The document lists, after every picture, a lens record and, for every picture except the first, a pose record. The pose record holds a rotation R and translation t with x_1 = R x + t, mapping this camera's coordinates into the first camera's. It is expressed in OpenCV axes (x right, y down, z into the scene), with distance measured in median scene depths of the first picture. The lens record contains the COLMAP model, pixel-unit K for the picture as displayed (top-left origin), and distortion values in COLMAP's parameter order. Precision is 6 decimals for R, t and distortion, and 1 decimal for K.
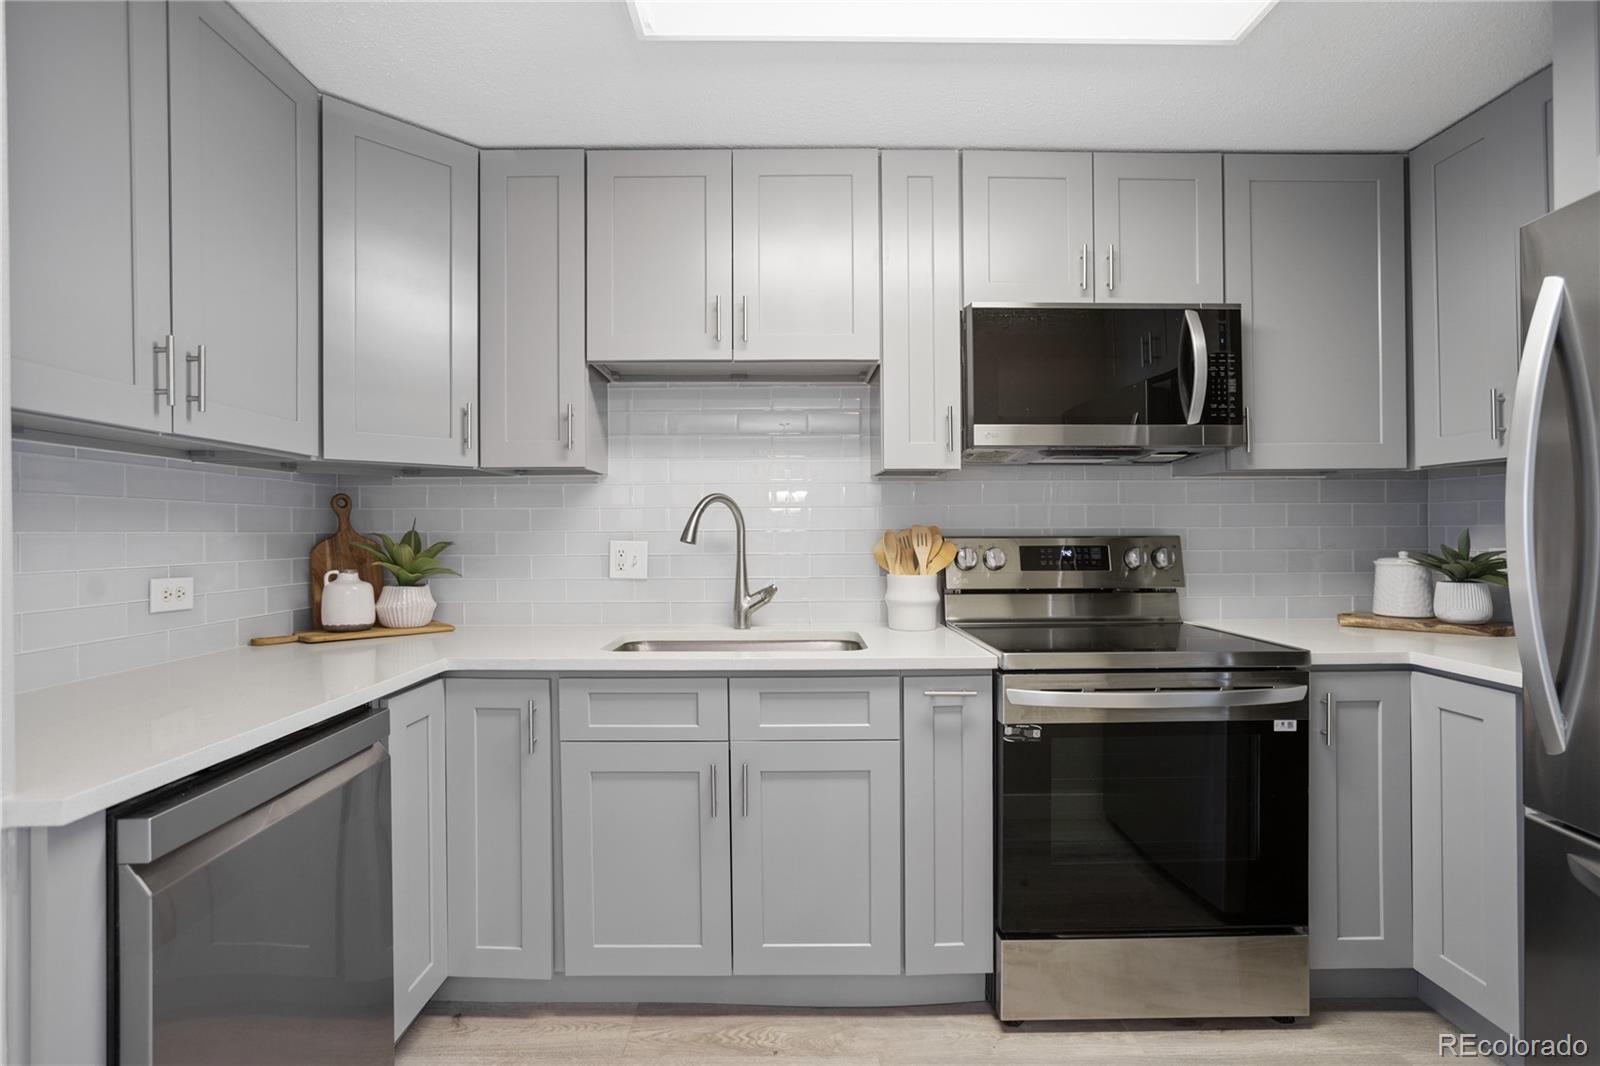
lens RADIAL K [[751.5, 0, 793.7], [0, 751.5, 536.0], [0, 0, 1]] dist [-0.065271, 0.033596]
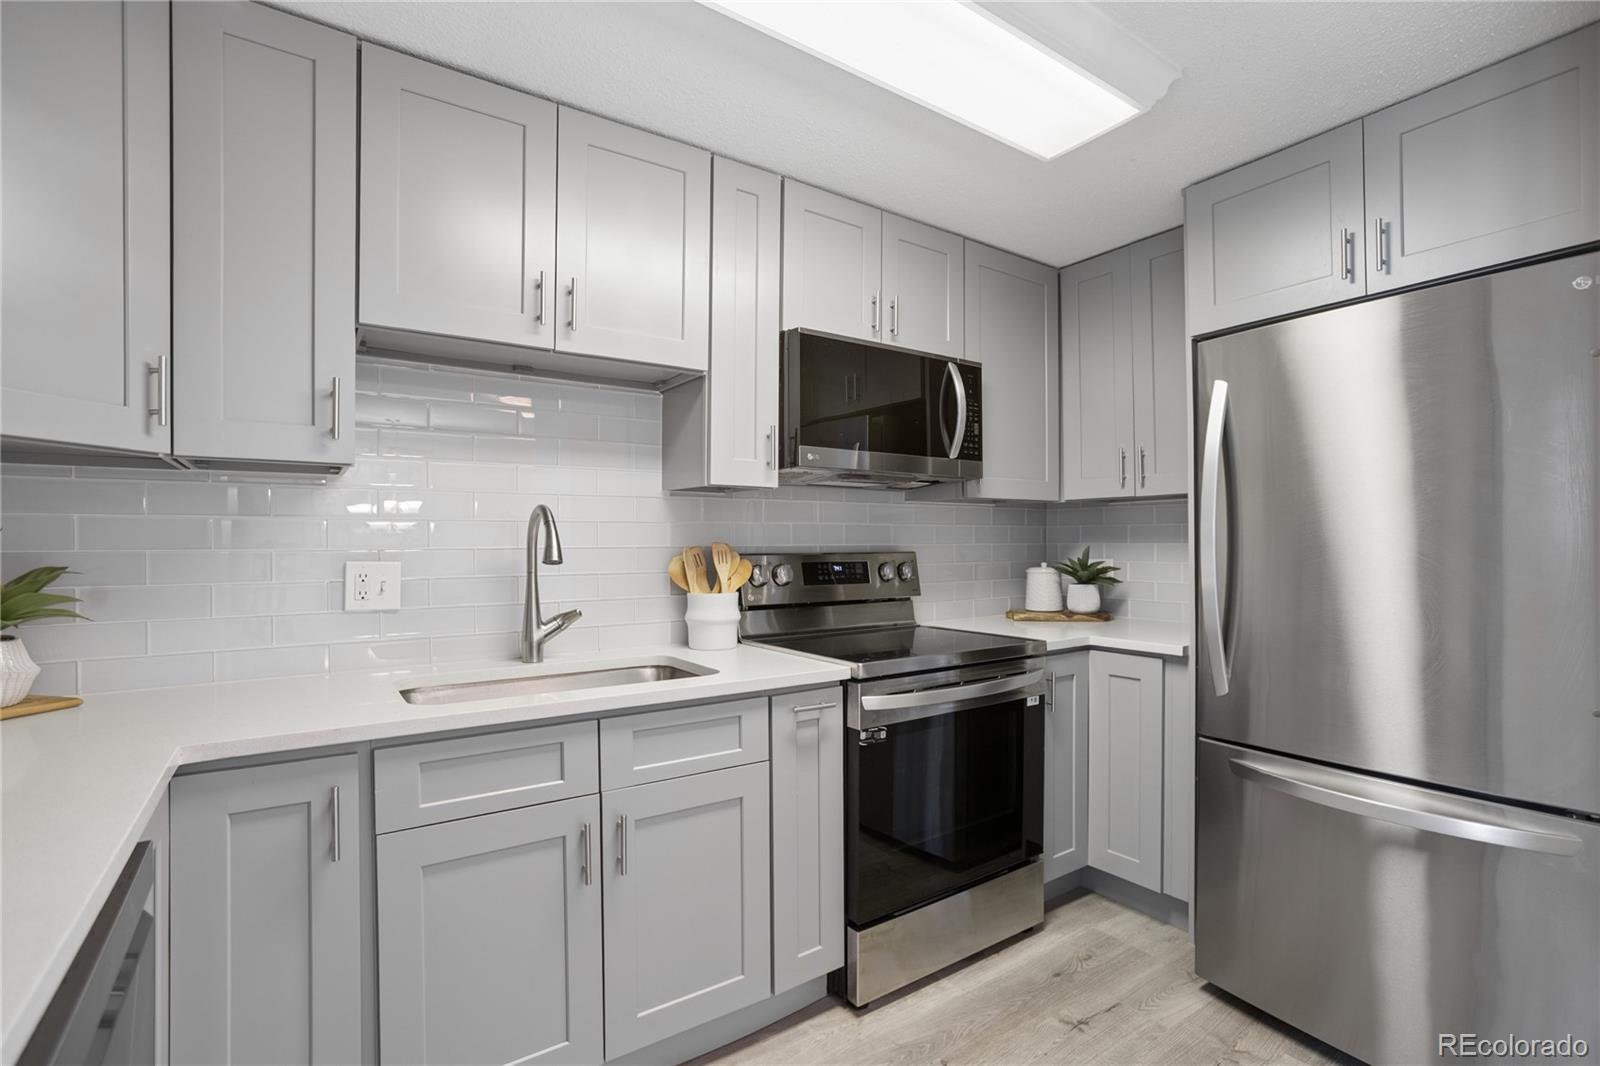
lens RADIAL K [[743.5, 0, 818.9], [0, 743.5, 549.8], [0, 0, 1]] dist [-0.072669, 0.037333]
pose [[0.821838, -0.003441, 0.569711, -0.305188], [0.004533, 0.999990, -0.000499, -0.003880], [-0.569703, 0.002993, 0.821845, 0.135046]]
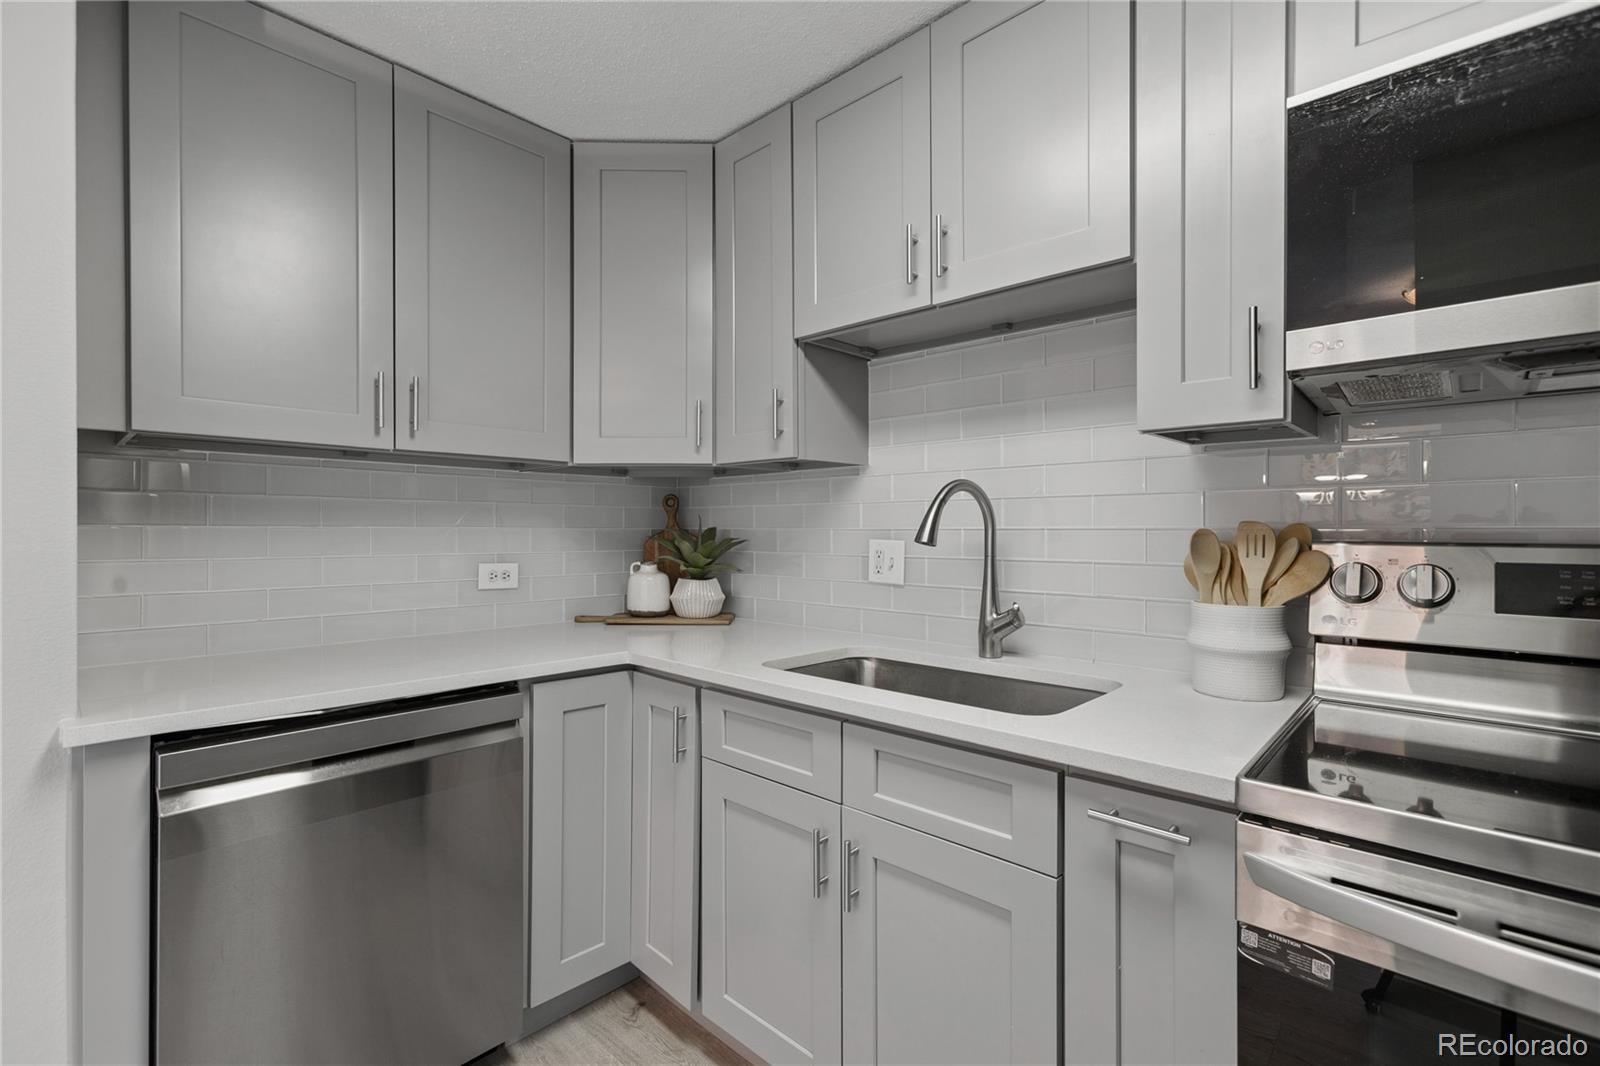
lens RADIAL K [[722.0, 0, 808.7], [0, 722.0, 530.1], [0, 0, 1]] dist [-0.009926, 0.000054]
pose [[0.718264, 0.006173, -0.695743, 0.337313], [-0.009470, 0.999955, -0.000905, -0.003839], [0.695706, 0.007239, 0.718290, 0.378831]]
